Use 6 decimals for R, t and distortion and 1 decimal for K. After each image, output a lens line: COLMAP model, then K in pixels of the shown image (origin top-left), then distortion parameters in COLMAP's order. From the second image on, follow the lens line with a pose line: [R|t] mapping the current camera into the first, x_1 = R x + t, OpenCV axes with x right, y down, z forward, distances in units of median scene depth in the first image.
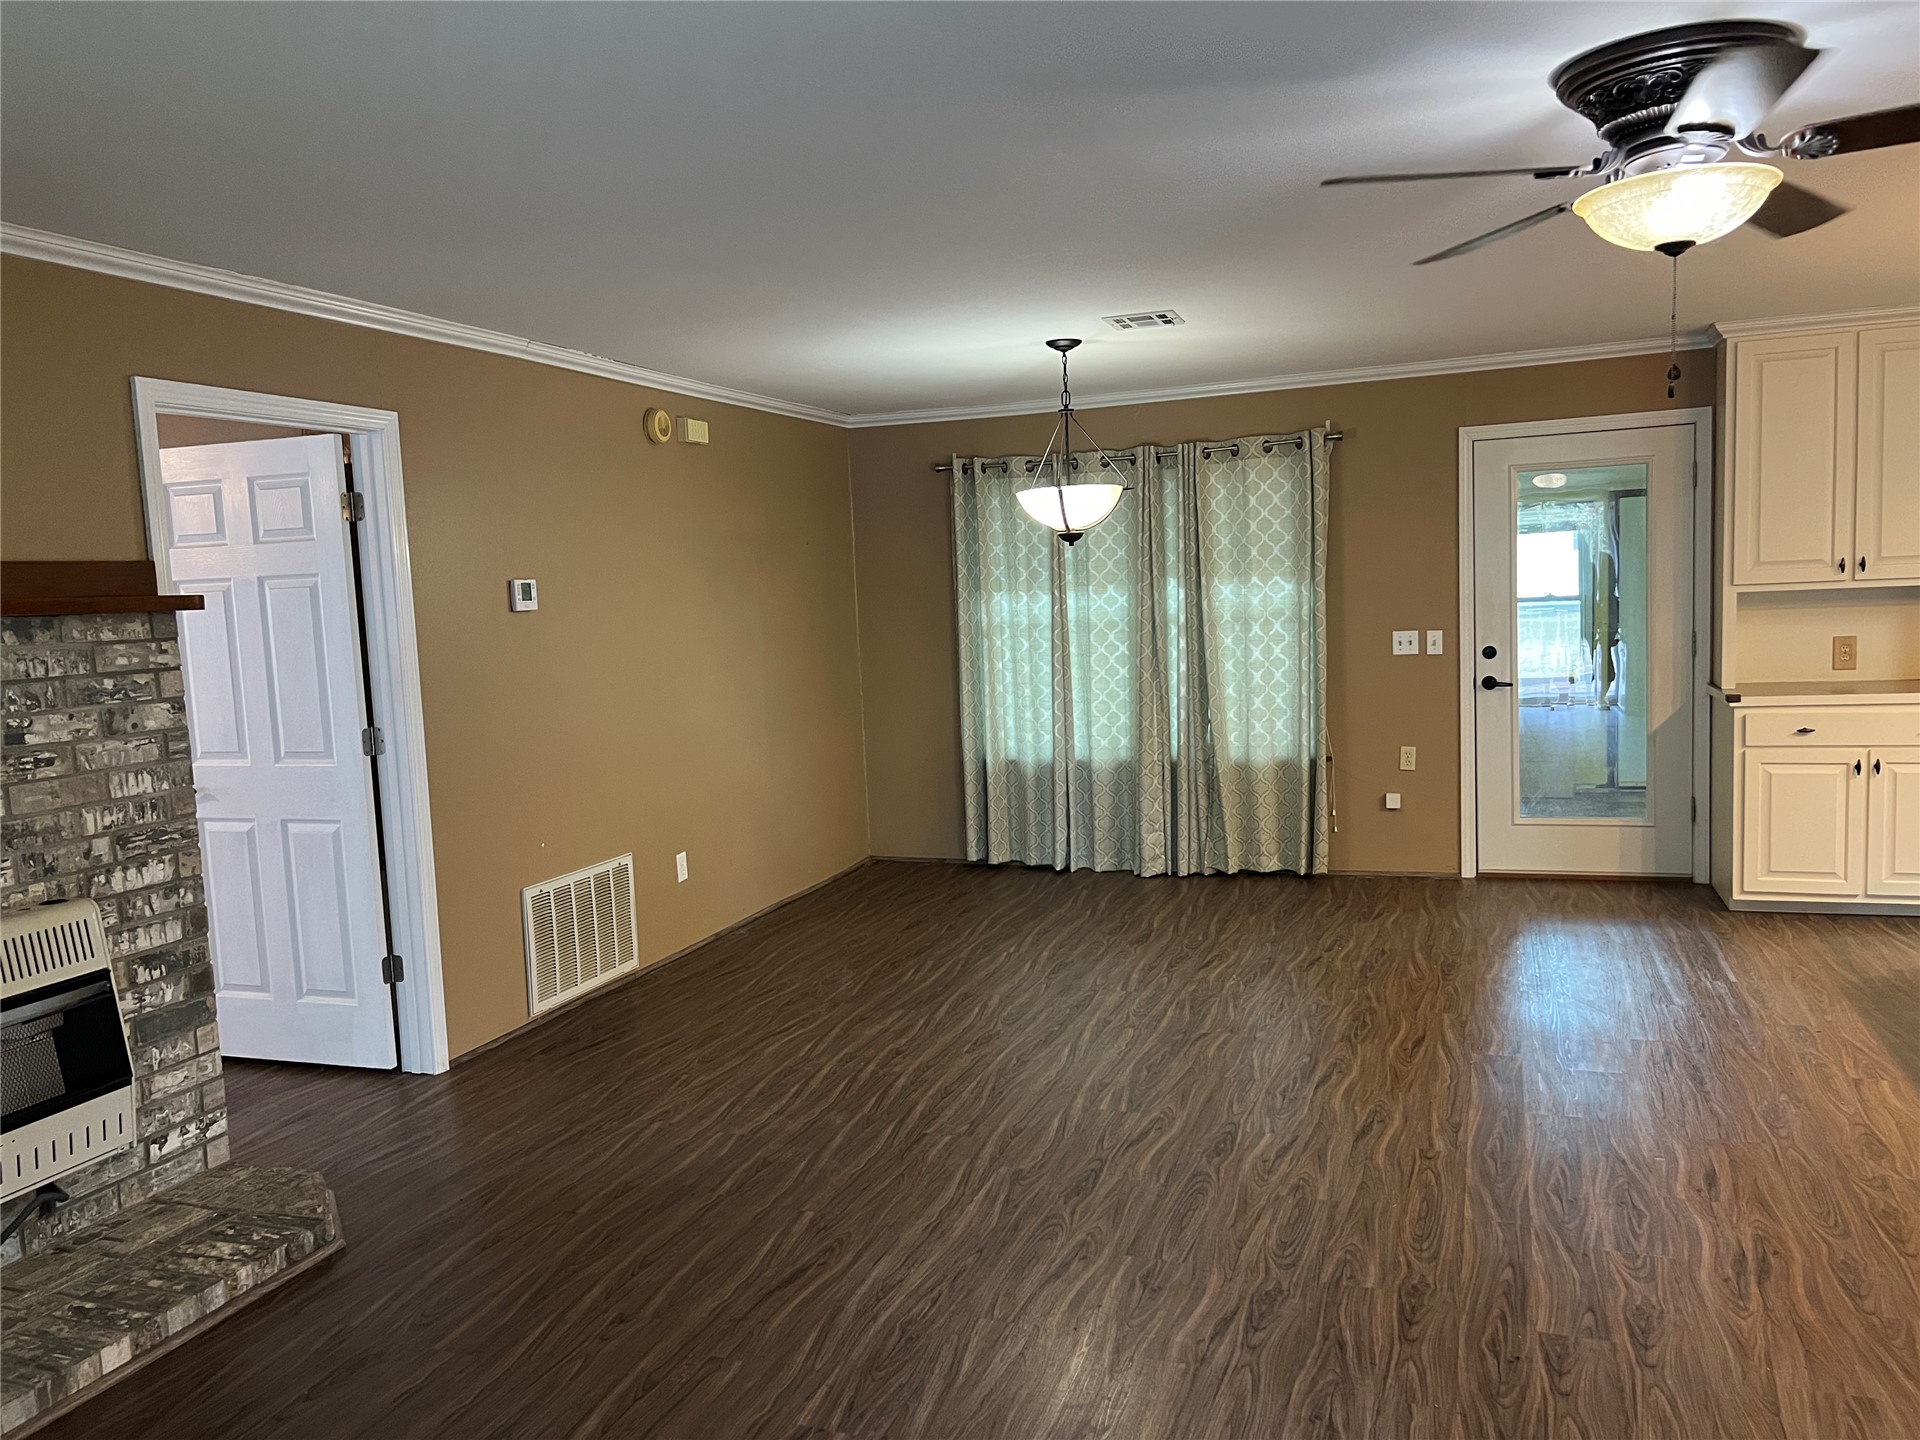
lens RADIAL K [[1439.5, 0, 941.7], [0, 1439.5, 741.0], [0, 0, 1]] dist [0.063335, -0.077238]
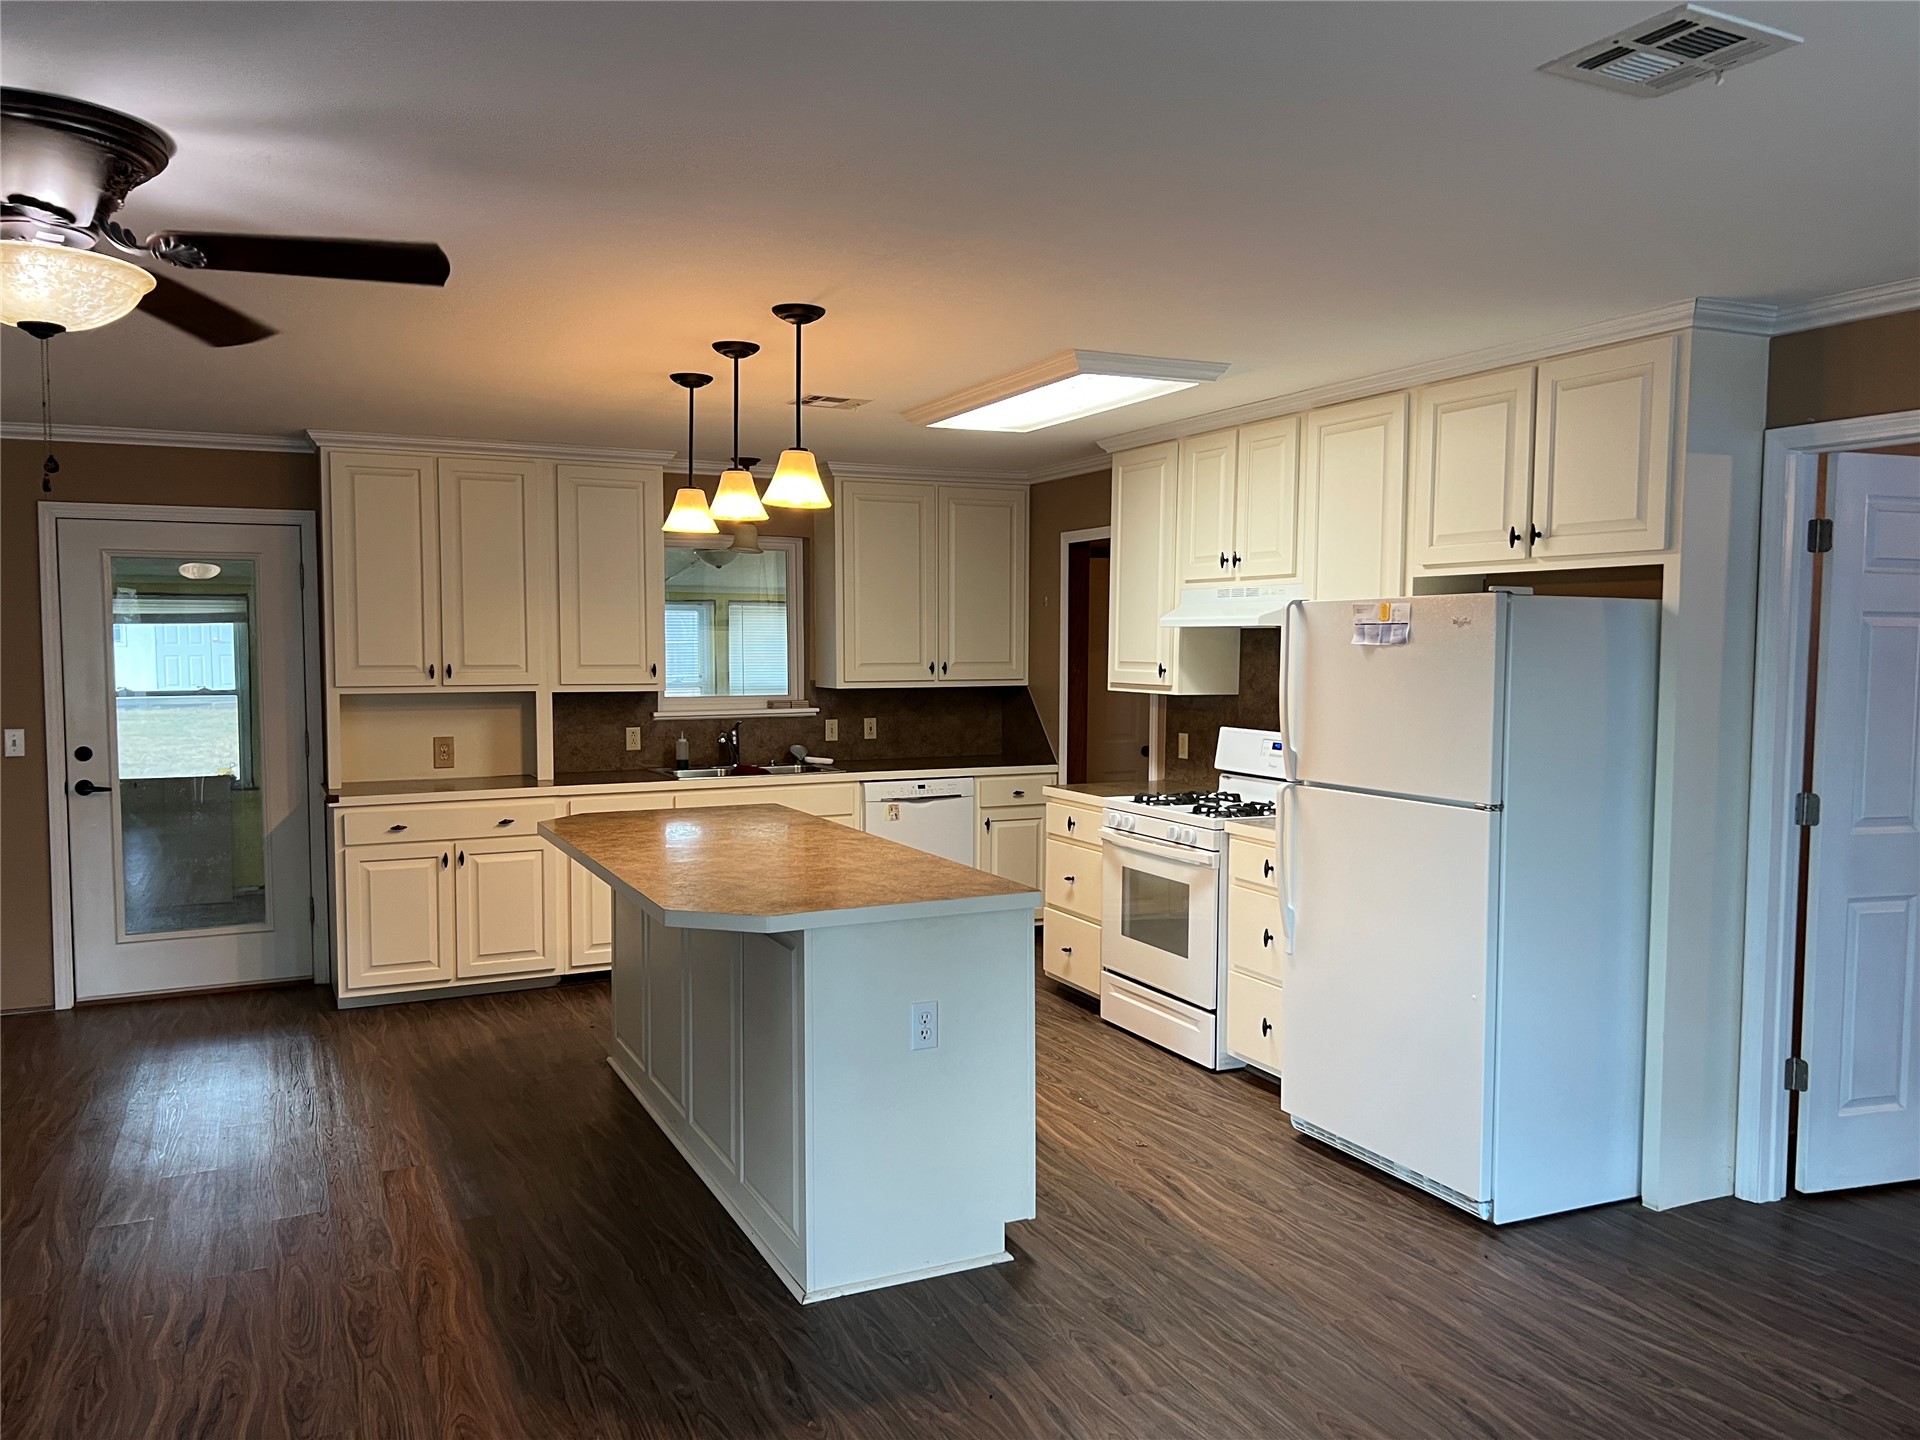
lens RADIAL K [[1440.2, 0, 958.5], [0, 1440.2, 735.6], [0, 0, 1]] dist [0.094229, -0.138612]
pose [[0.688932, 0.000595, 0.724826, 0.122742], [0.046492, 0.997904, -0.045008, -0.008248], [-0.723334, 0.064706, 0.687460, -0.016872]]
